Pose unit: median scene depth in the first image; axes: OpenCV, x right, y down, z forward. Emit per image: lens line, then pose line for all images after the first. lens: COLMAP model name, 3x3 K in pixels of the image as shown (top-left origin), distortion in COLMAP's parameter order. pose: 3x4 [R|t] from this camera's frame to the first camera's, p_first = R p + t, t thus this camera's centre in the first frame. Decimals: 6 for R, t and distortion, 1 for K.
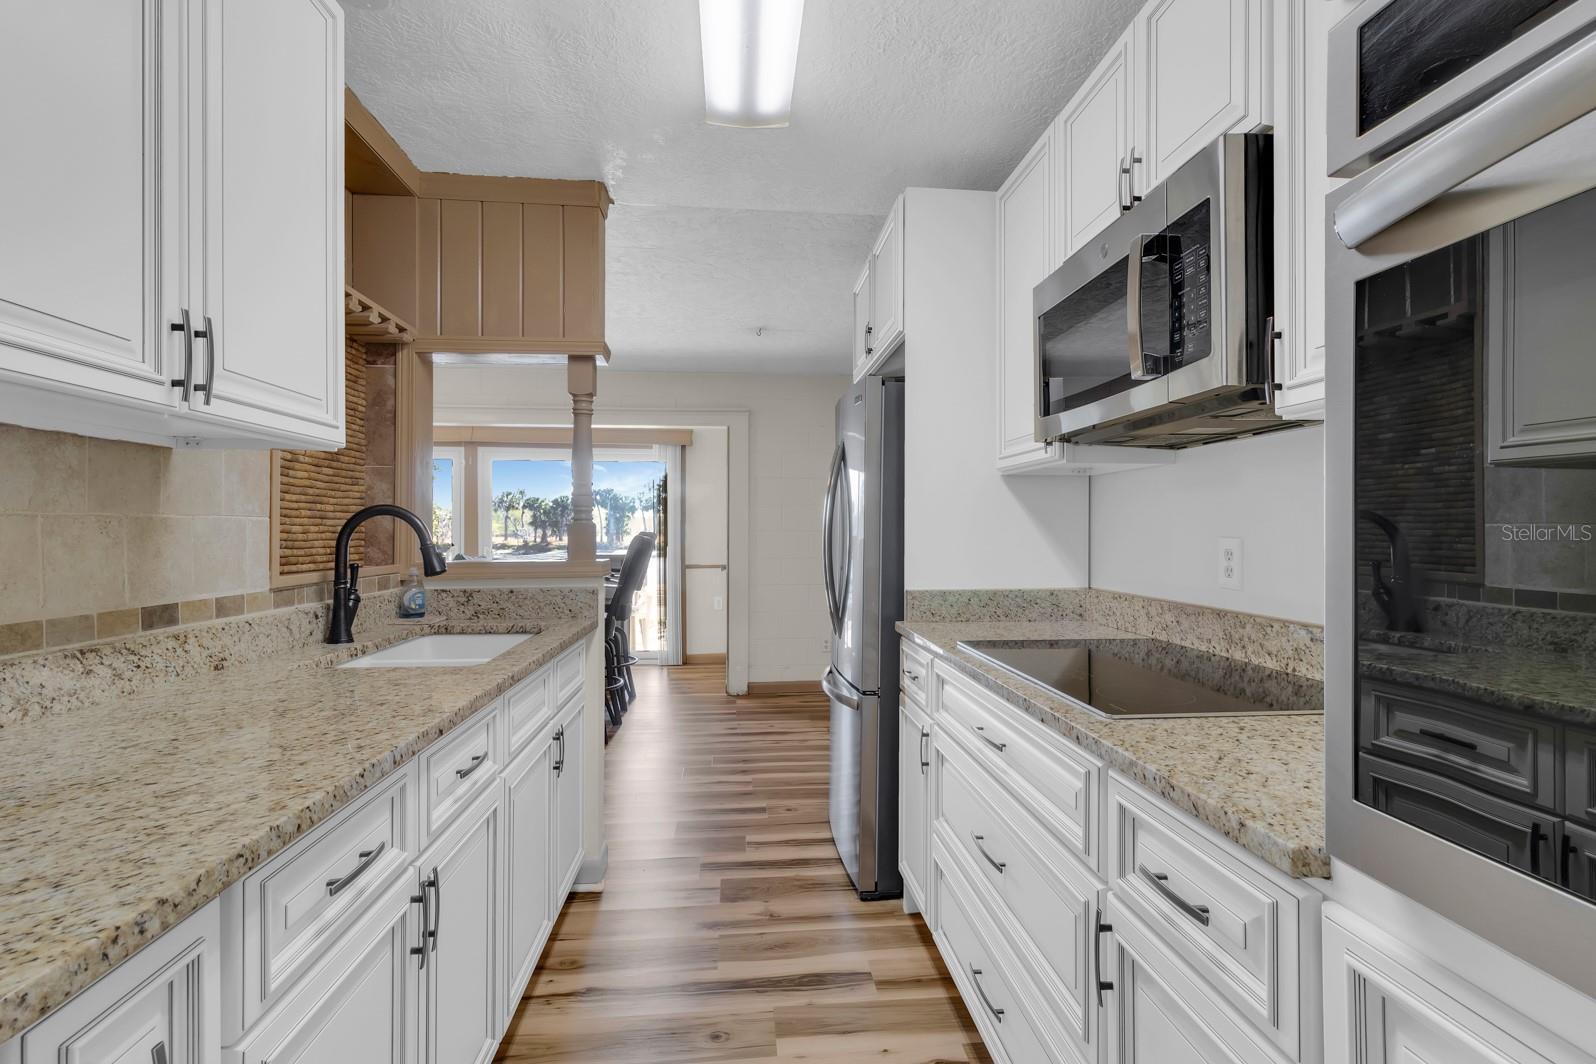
lens RADIAL K [[741.7, 0, 795.0], [0, 741.7, 527.7], [0, 0, 1]] dist [0.004392, 0.000791]
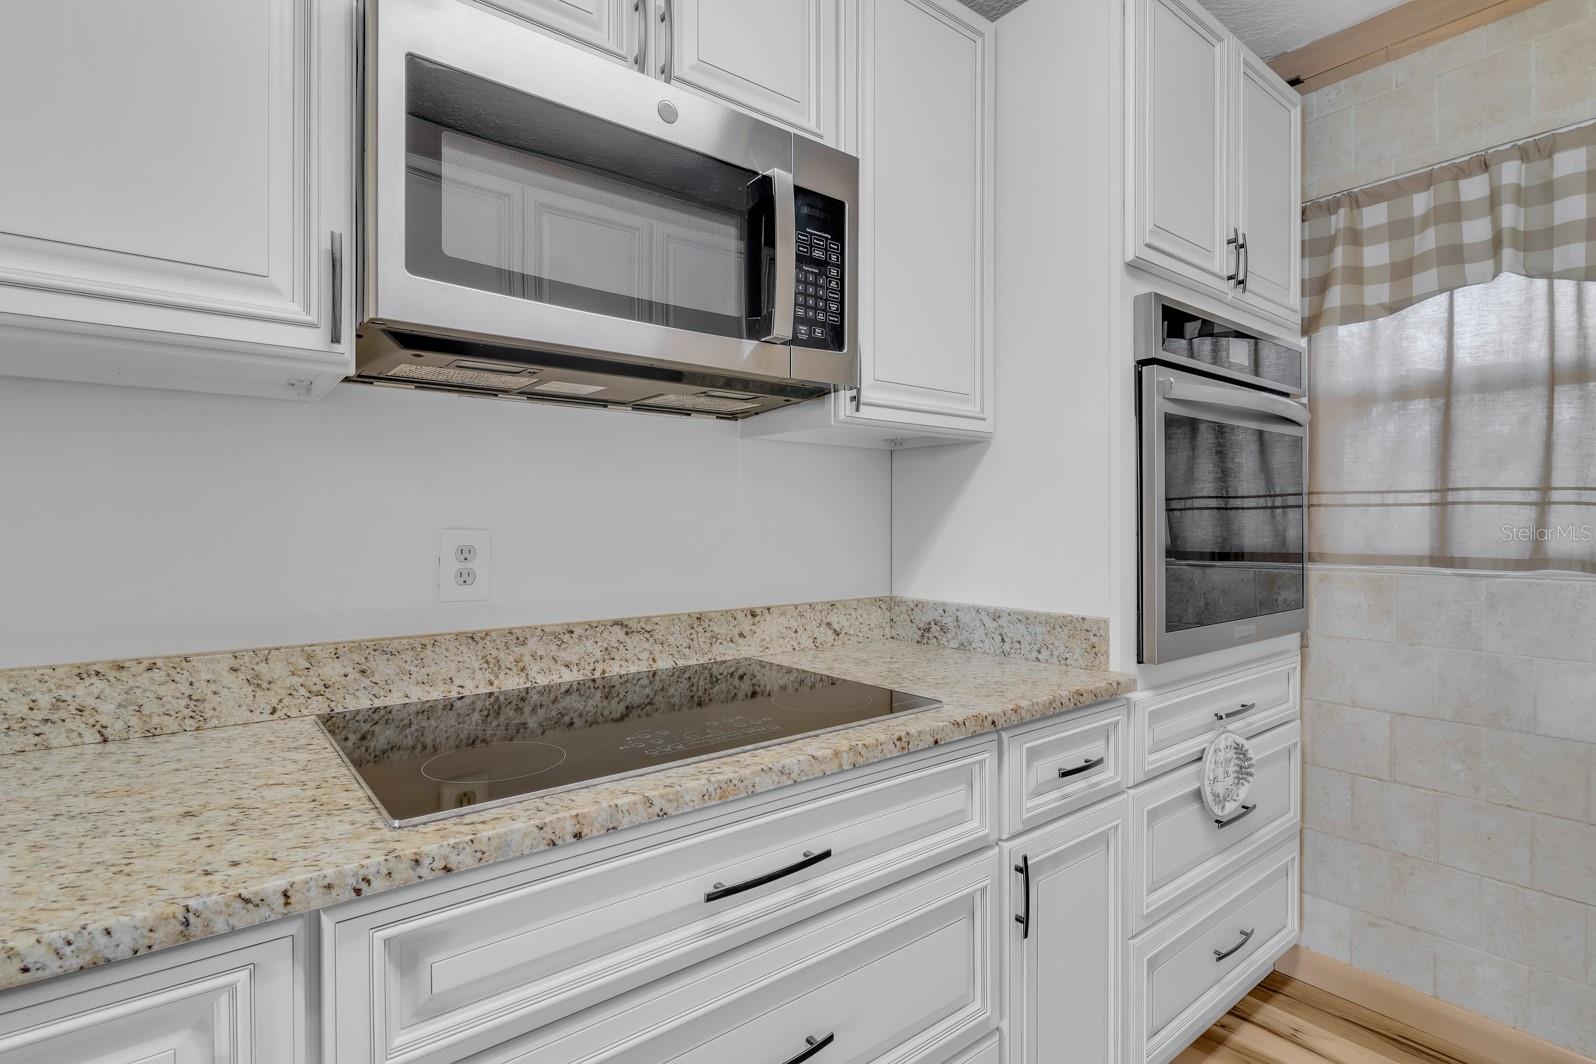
lens RADIAL K [[782.6, 0, 789.2], [0, 782.6, 532.7], [0, 0, 1]] dist [-0.003487, -0.000731]
pose [[-0.565179, -0.002721, 0.824964, -0.219293], [-0.000958, 0.999996, 0.002642, 0.014509], [-0.824968, 0.000703, -0.565180, 1.184561]]
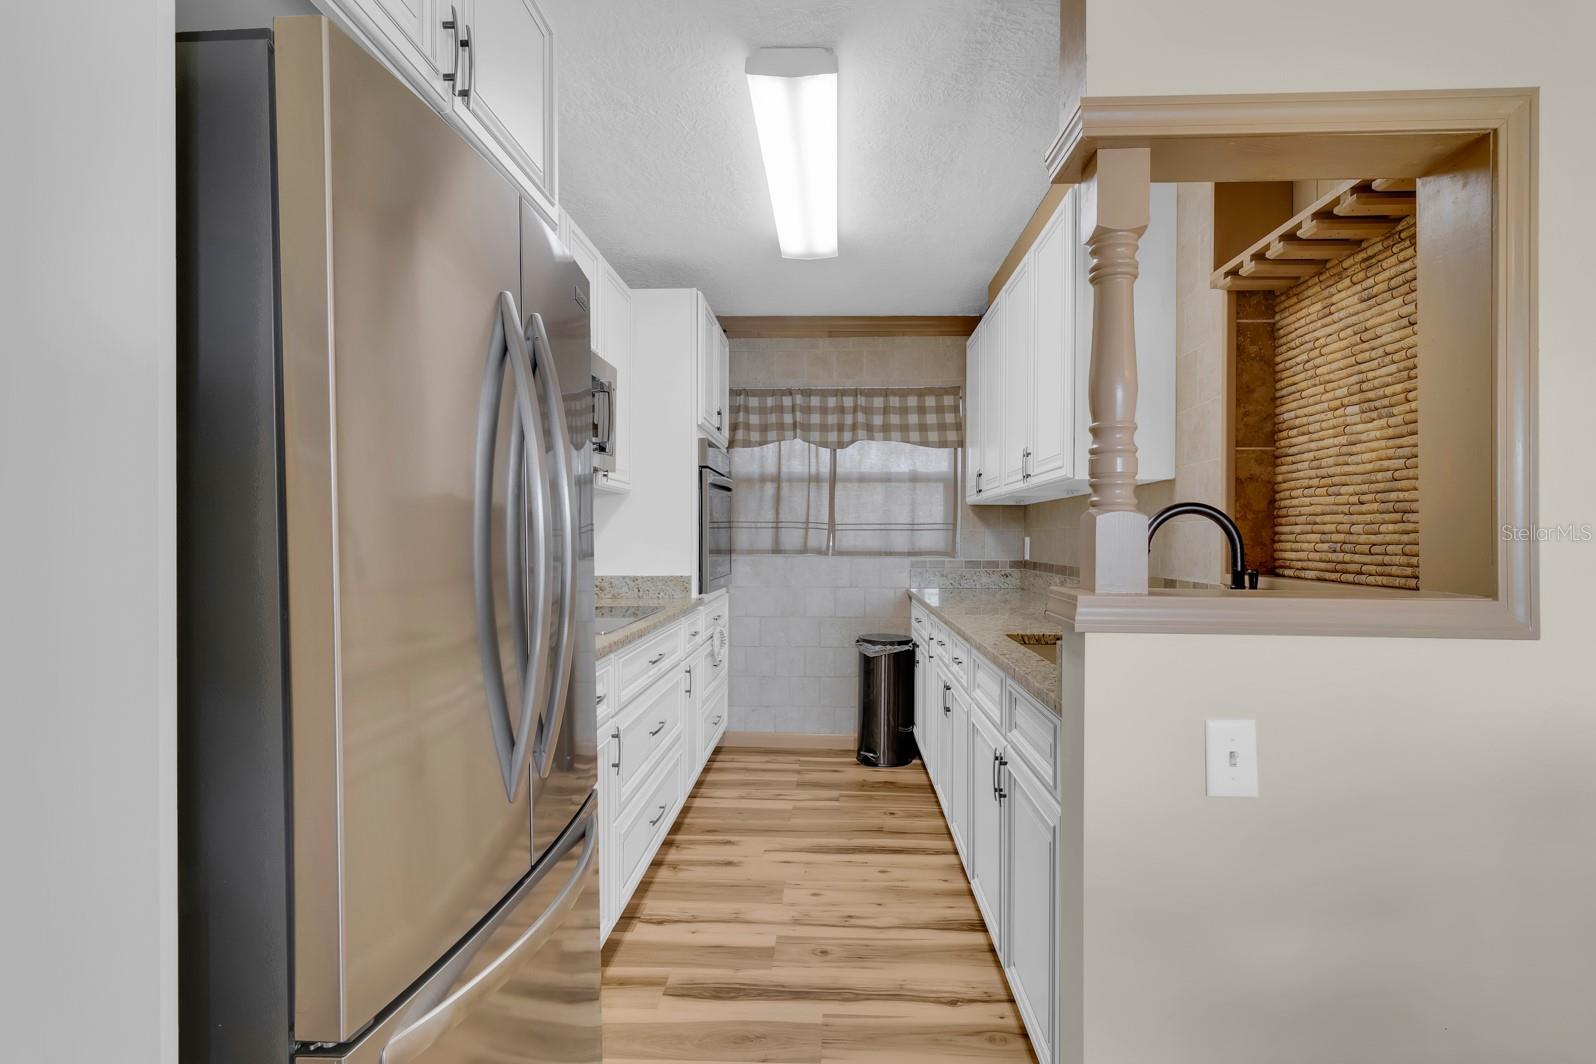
lens RADIAL K [[741.7, 0, 801.1], [0, 741.7, 542.0], [0, 0, 1]] dist [0.004392, 0.000791]
pose [[-0.991673, -0.000132, 0.128784, -0.240949], [0.000337, 0.999993, 0.003624, 0.015858], [-0.128784, 0.003637, -0.991666, 2.334727]]
